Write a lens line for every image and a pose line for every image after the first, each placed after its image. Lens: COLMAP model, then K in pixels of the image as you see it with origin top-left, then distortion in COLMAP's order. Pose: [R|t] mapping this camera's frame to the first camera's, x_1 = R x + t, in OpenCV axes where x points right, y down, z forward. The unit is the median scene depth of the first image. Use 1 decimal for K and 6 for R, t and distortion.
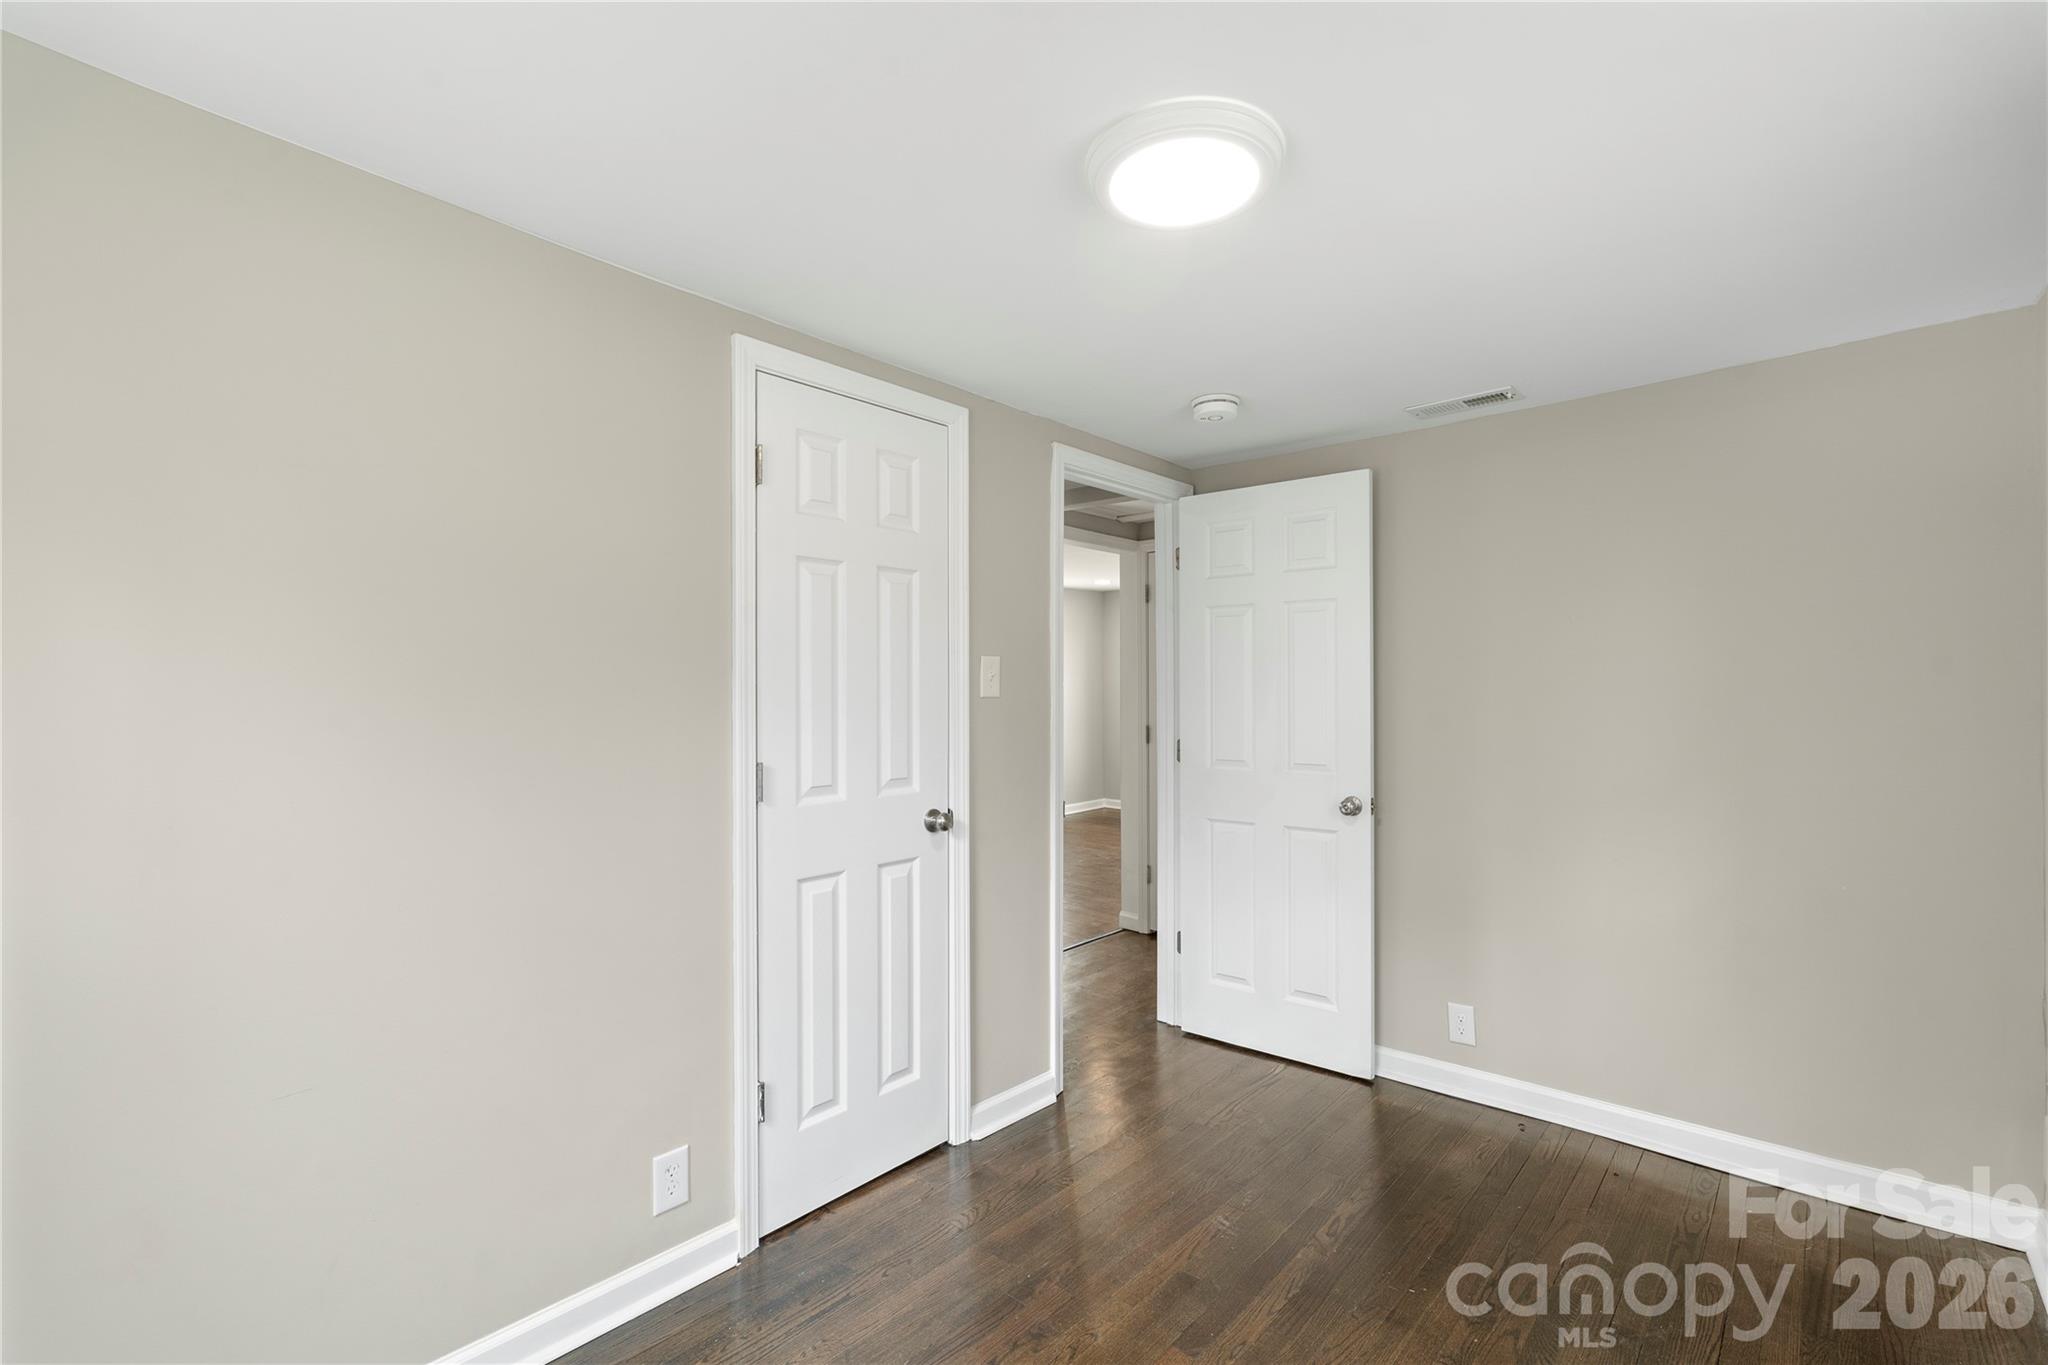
lens RADIAL K [[926.4, 0, 1056.4], [0, 926.4, 685.2], [0, 0, 1]] dist [0.001070, 0.000023]
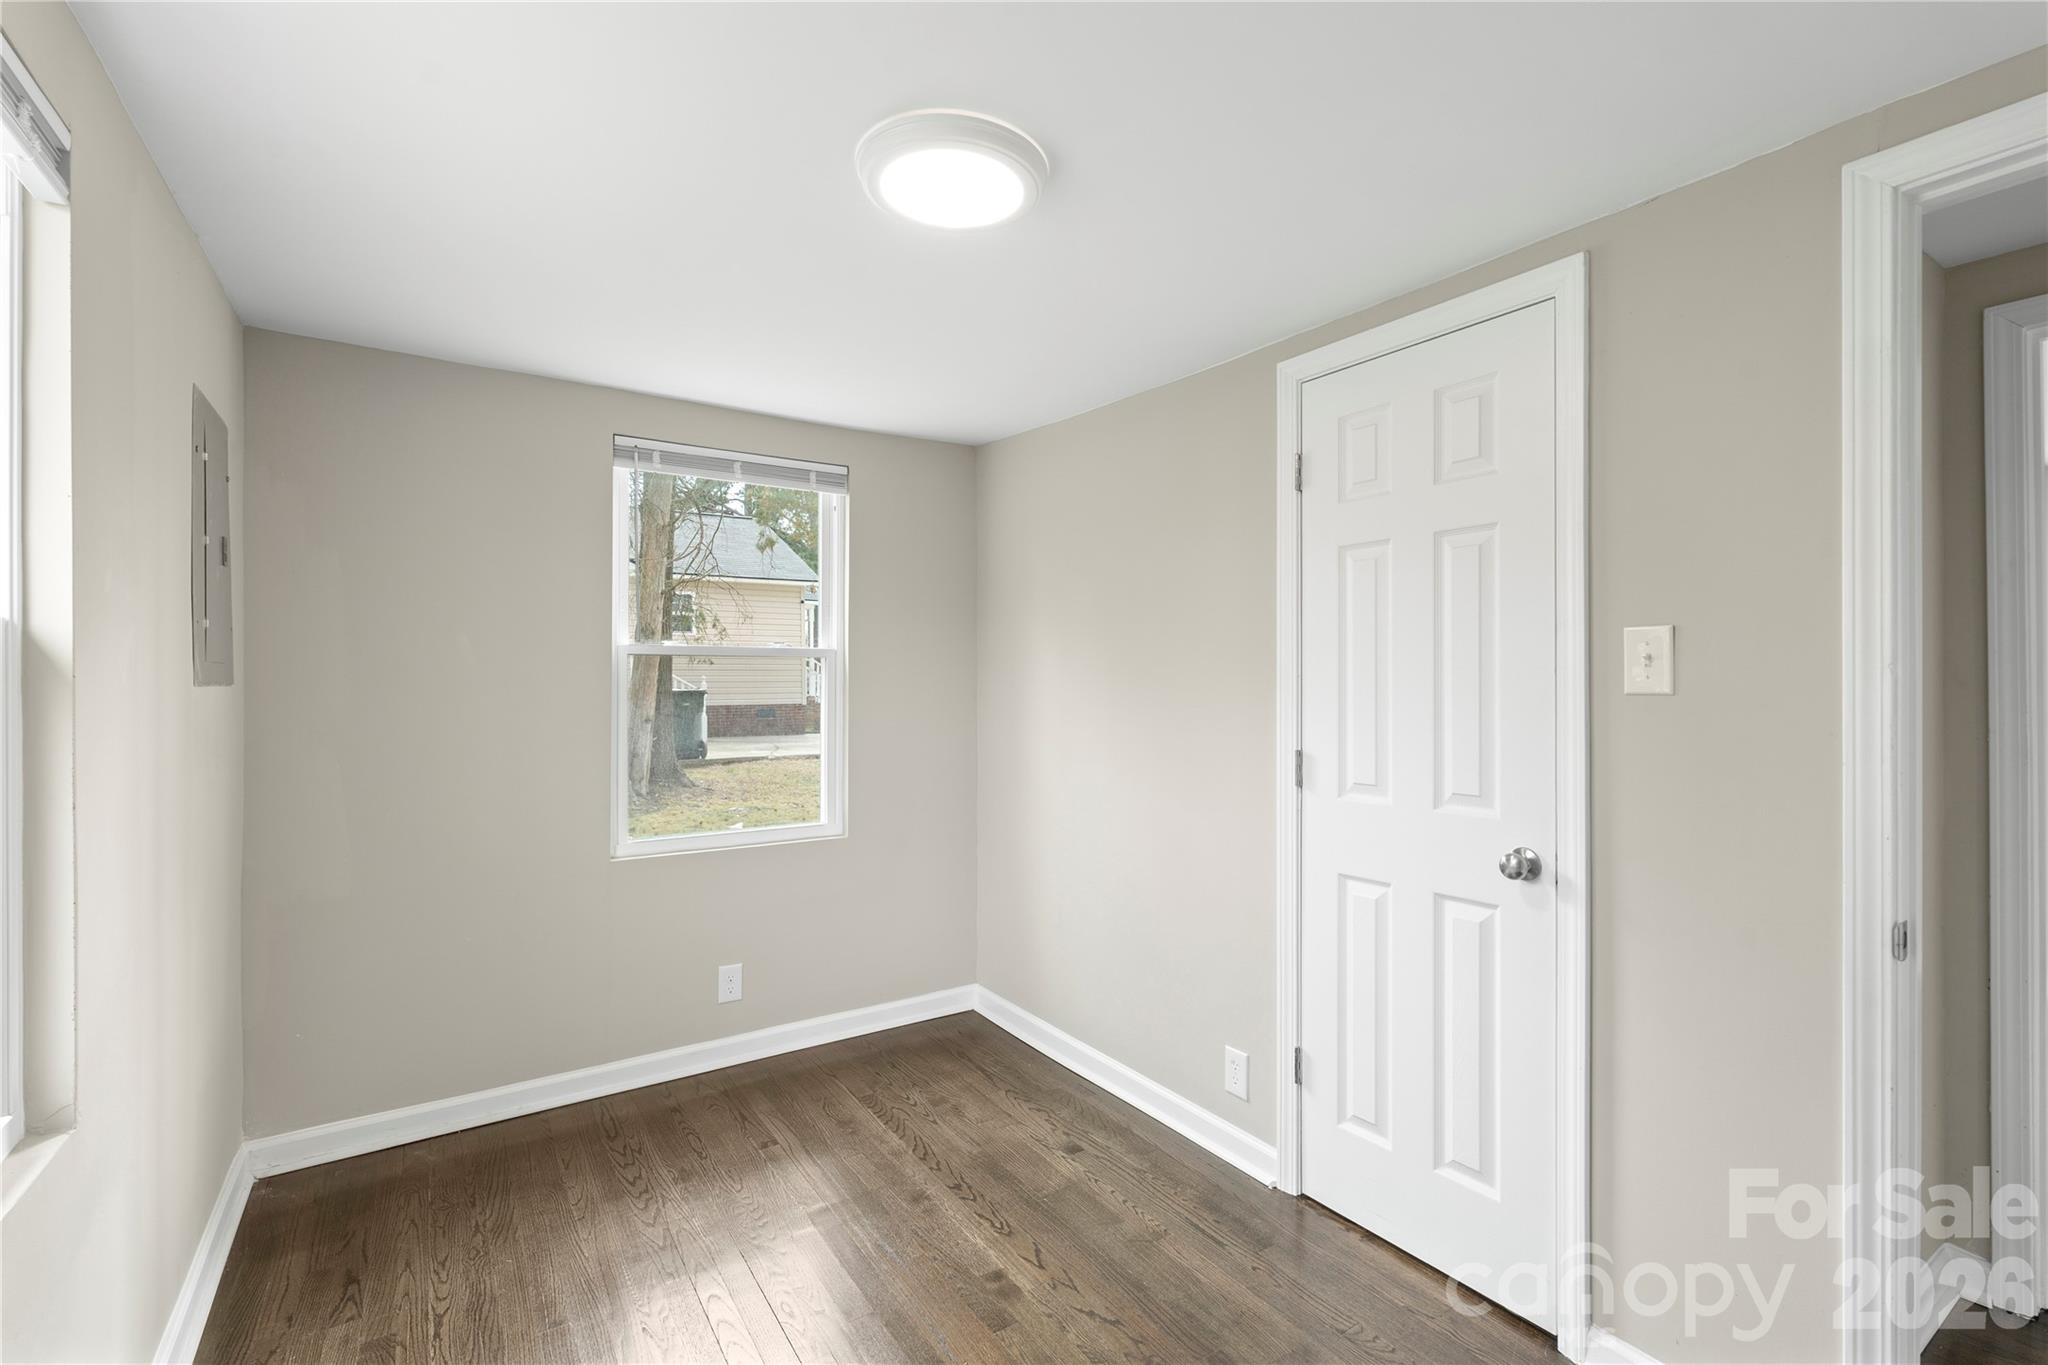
lens RADIAL K [[919.5, 0, 986.6], [0, 919.5, 684.5], [0, 0, 1]] dist [-0.001010, 0.008447]
pose [[-0.304778, 0.002281, -0.952421, 0.762118], [0.002908, 0.999995, 0.001464, 0.005926], [0.952419, -0.002323, -0.304783, 0.928376]]
